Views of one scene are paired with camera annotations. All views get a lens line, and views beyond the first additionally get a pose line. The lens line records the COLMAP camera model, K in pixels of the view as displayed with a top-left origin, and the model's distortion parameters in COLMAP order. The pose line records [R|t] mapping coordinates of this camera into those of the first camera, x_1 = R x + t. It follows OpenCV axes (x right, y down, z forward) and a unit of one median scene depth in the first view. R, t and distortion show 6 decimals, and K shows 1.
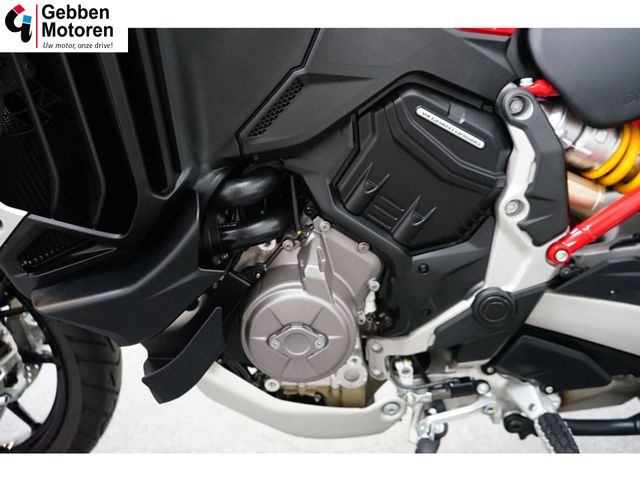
lens RADIAL K [[517.3, 0, 320.0], [0, 517.3, 240.0], [0, 0, 1]] dist [-0.013612, -0.001951]
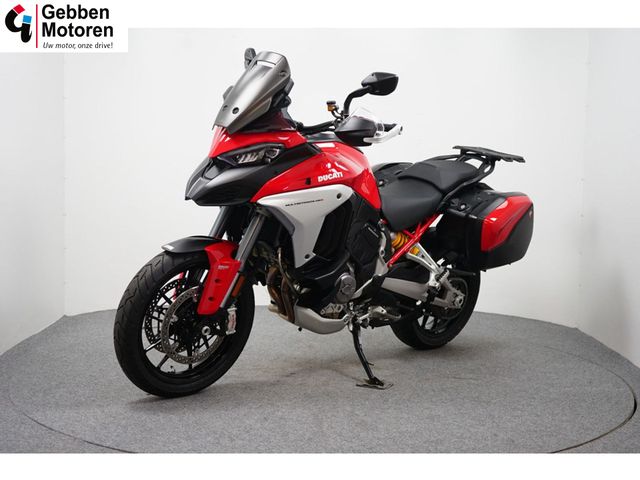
lens RADIAL K [[900.1, 0, 320.0], [0, 900.1, 240.0], [0, 0, 1]] dist [0.005181, 0.007375]
pose [[0.714960, -0.003320, 0.699157, -4.454567], [0.089492, 0.992198, -0.086803, 0.367930], [-0.693414, 0.124630, 0.709679, -3.303766]]
